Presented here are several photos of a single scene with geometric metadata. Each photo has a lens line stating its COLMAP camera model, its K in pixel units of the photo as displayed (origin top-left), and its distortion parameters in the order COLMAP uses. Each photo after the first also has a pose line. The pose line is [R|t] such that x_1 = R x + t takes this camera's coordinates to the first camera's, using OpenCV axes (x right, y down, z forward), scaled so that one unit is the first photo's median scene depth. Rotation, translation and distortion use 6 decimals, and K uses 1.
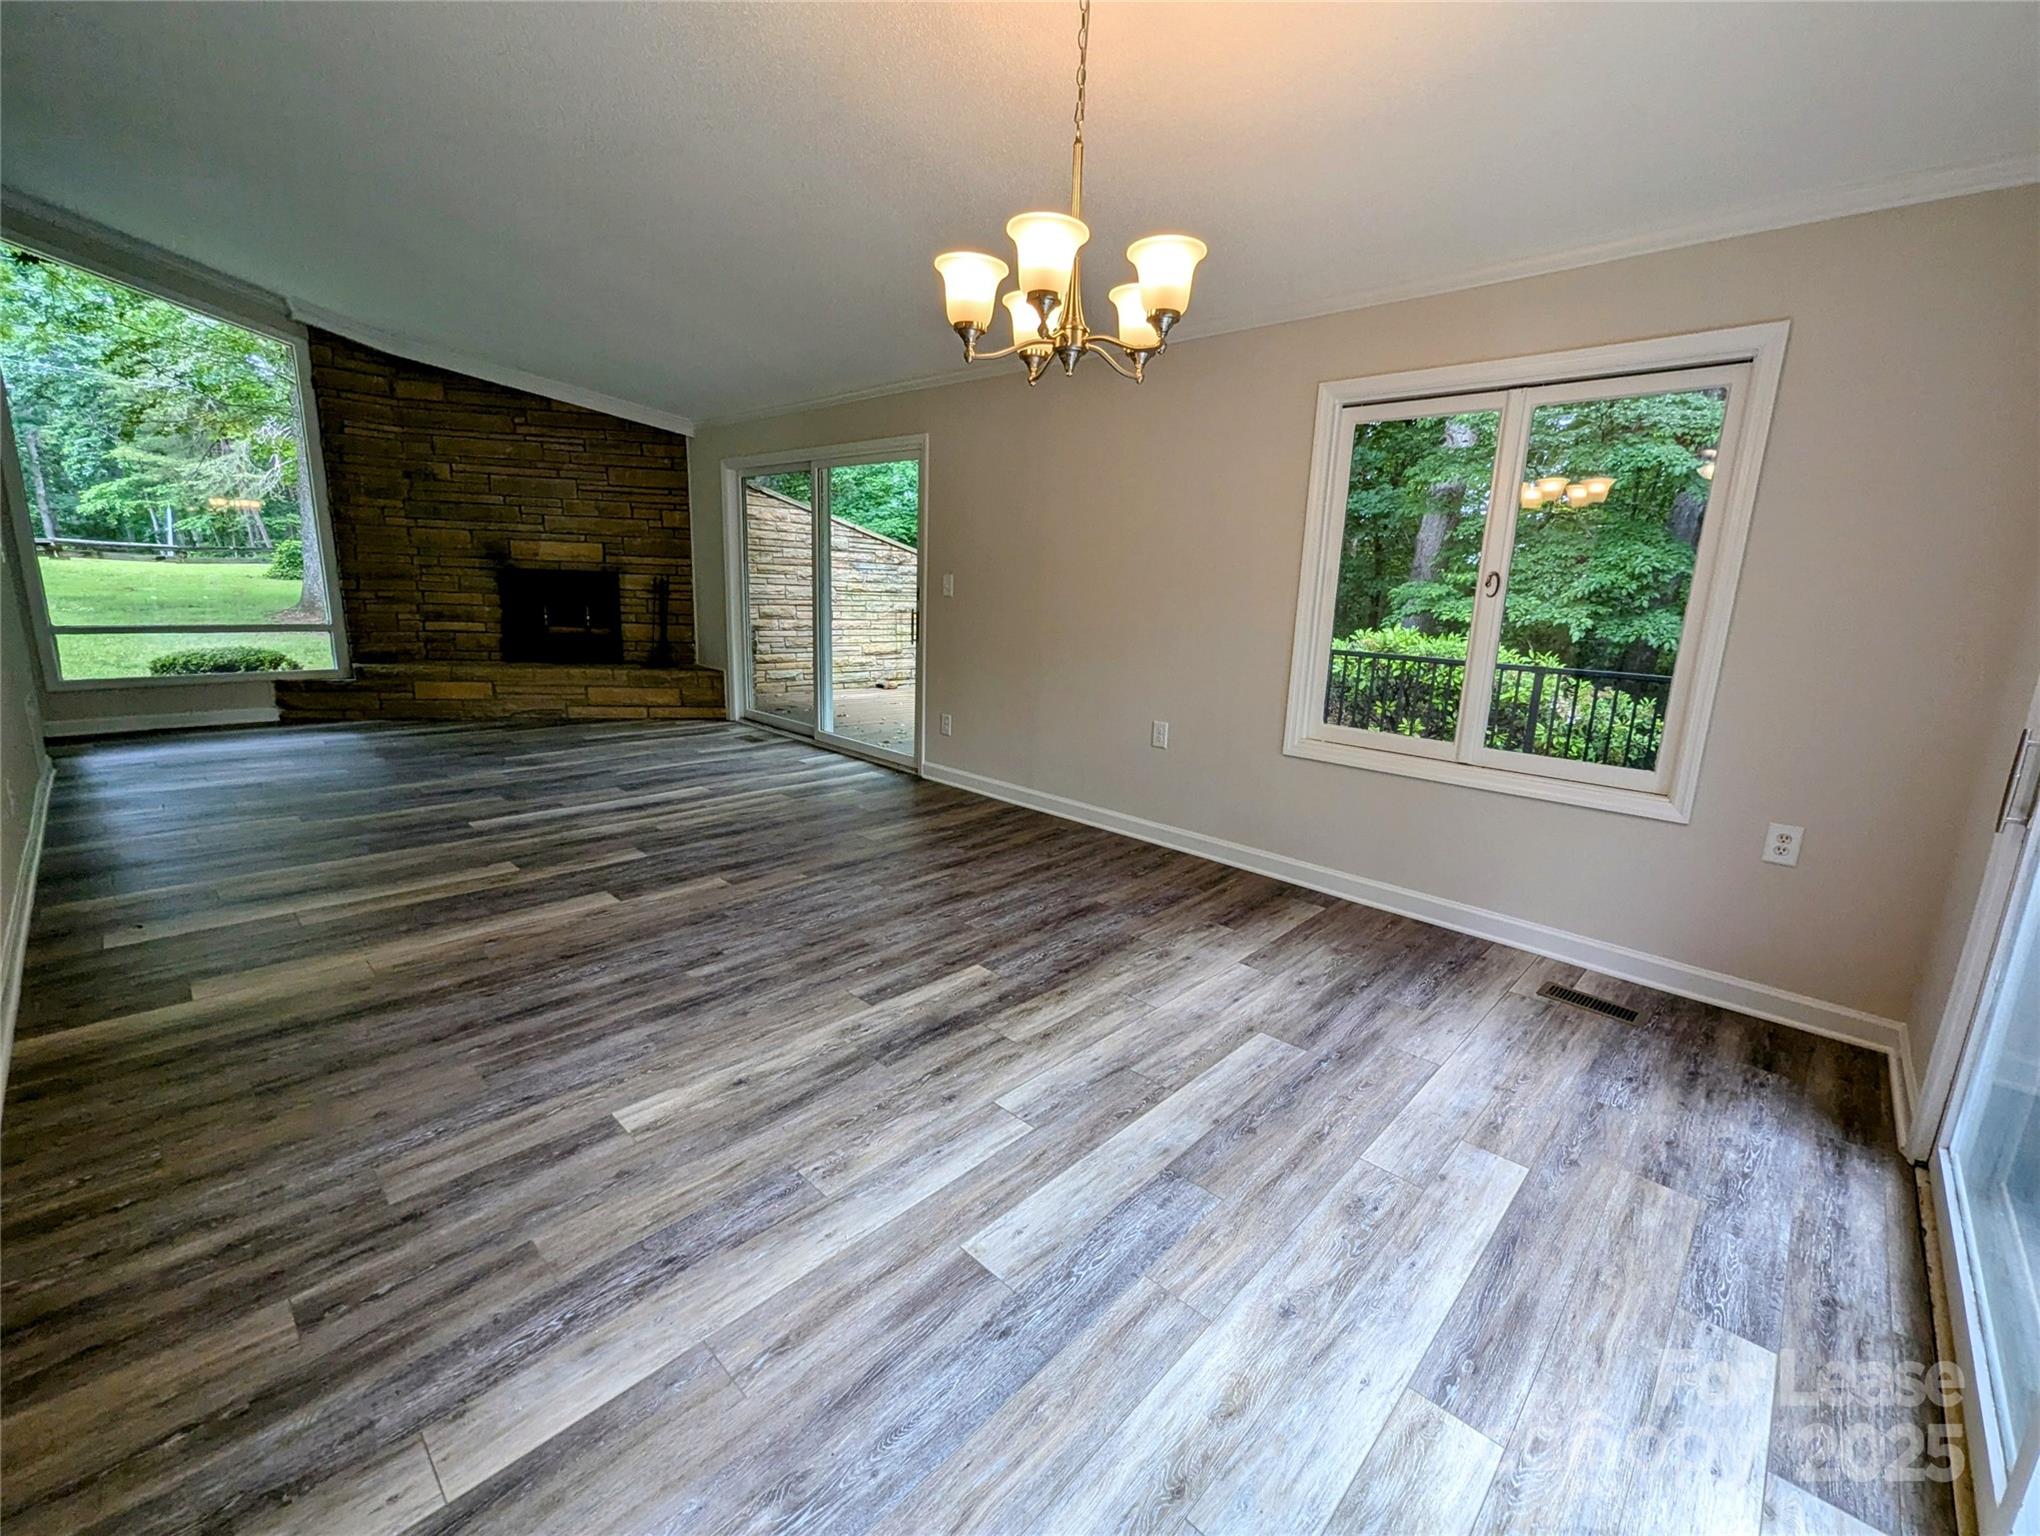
lens RADIAL K [[850.8, 0, 1013.8], [0, 850.8, 755.0], [0, 0, 1]] dist [-0.001481, -0.000820]
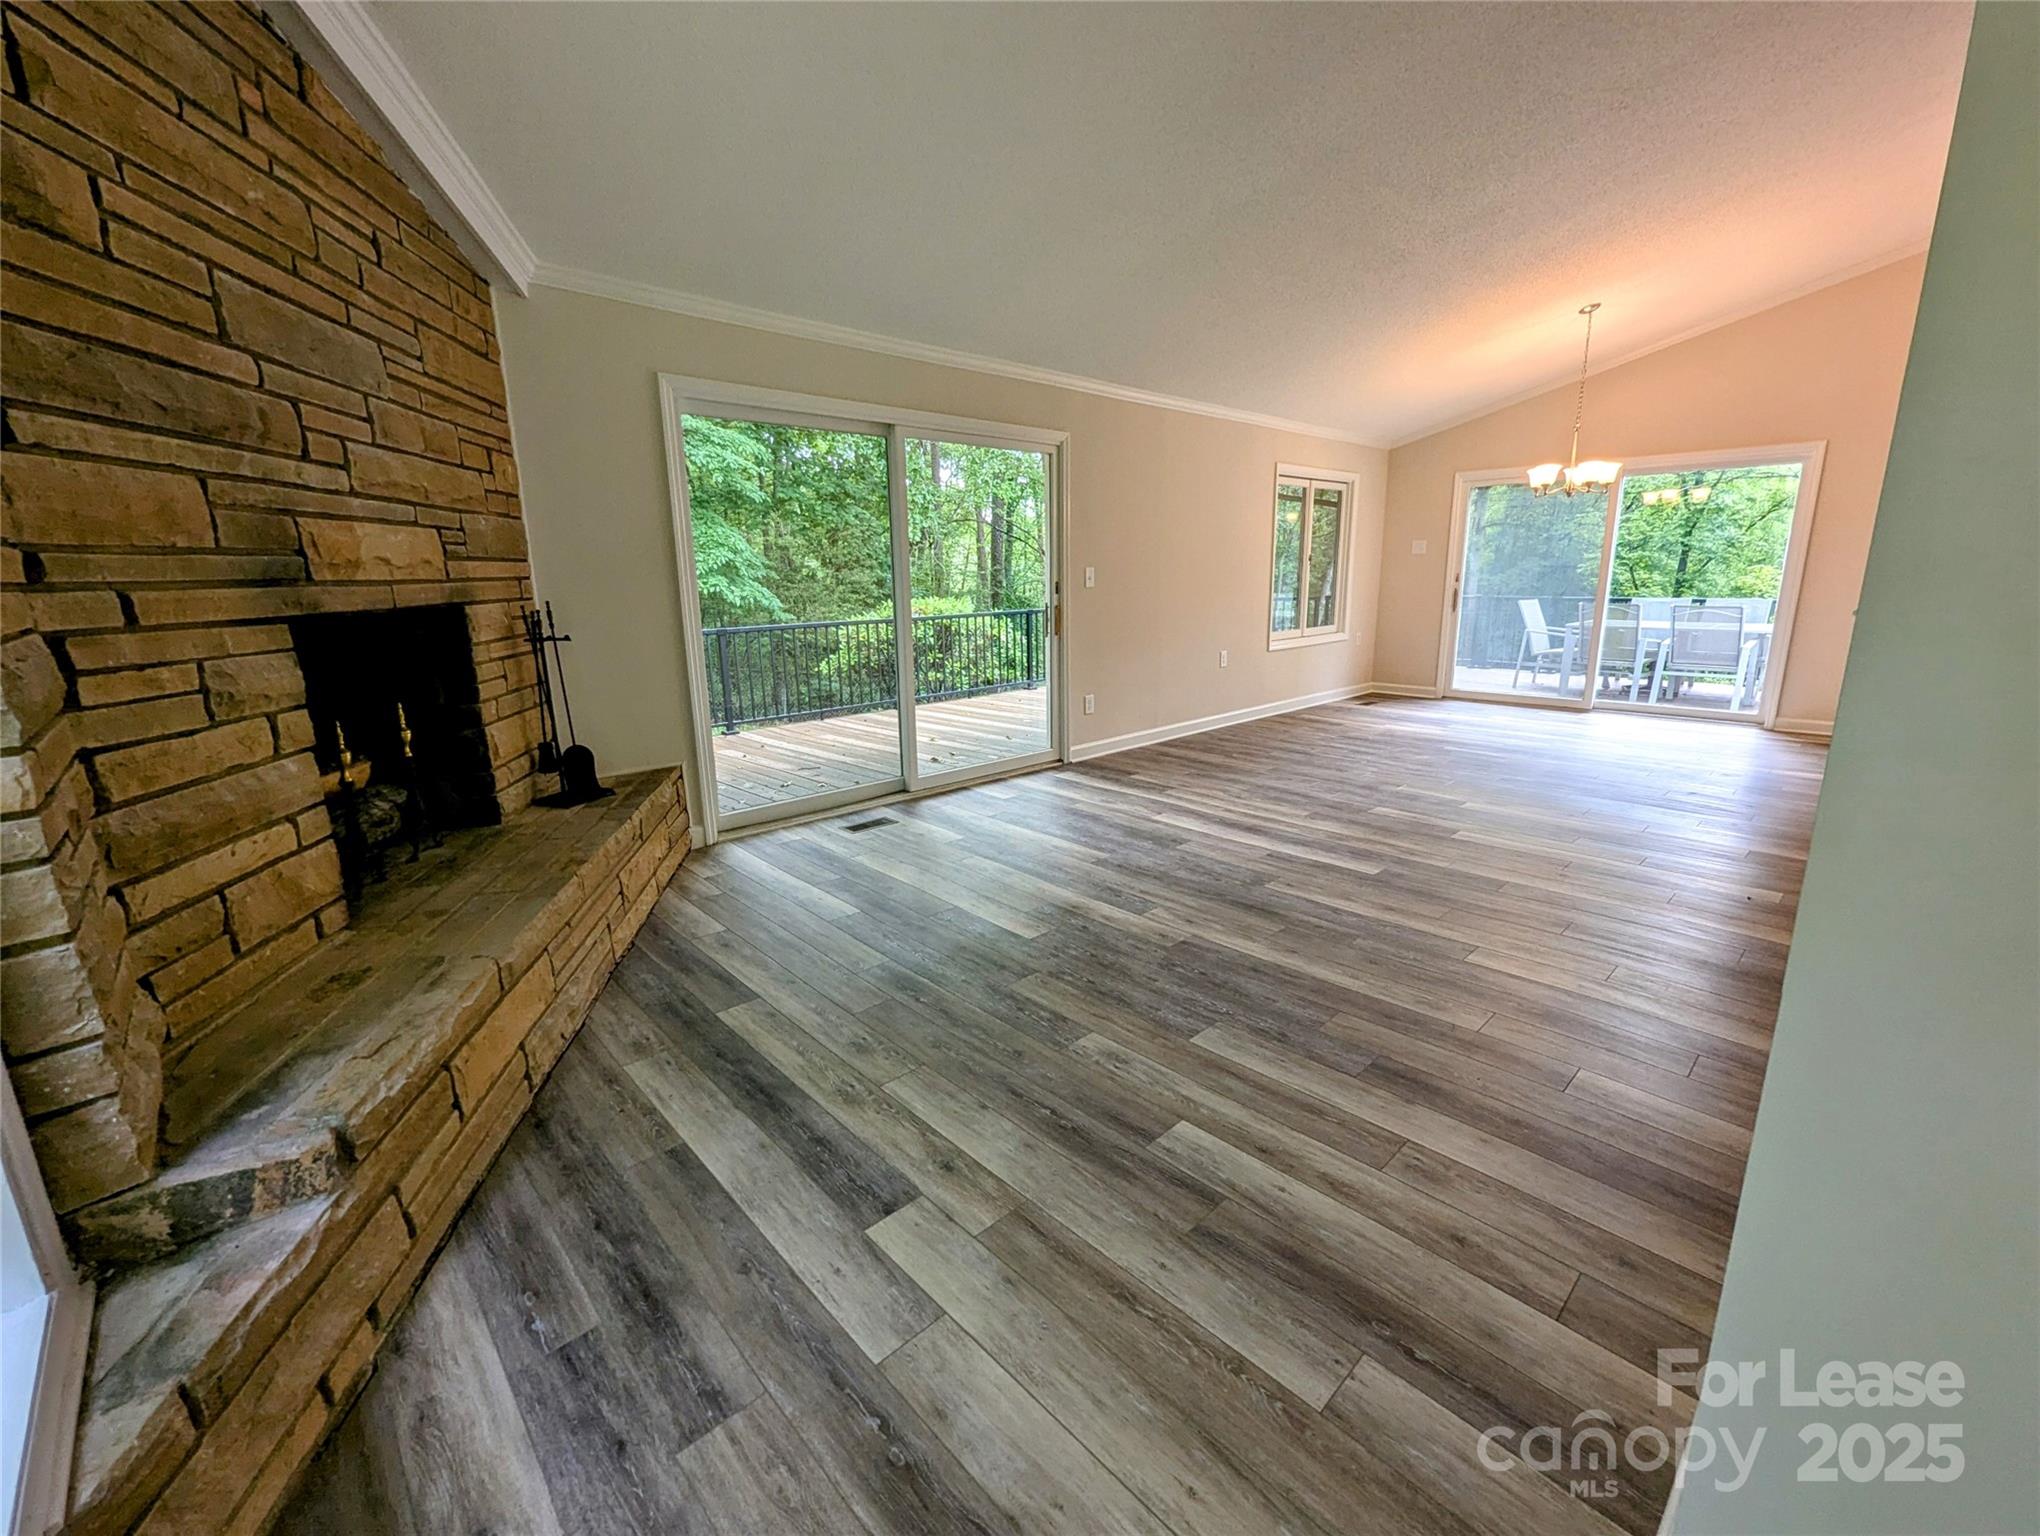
lens RADIAL K [[850.8, 0, 1011.8], [0, 850.8, 769.3], [0, 0, 1]] dist [-0.001481, -0.000820]
pose [[0.061802, -0.255349, 0.964872, -1.255665], [0.242658, 0.941558, 0.233636, -0.258371], [-0.968141, 0.219695, 0.120153, 1.066625]]
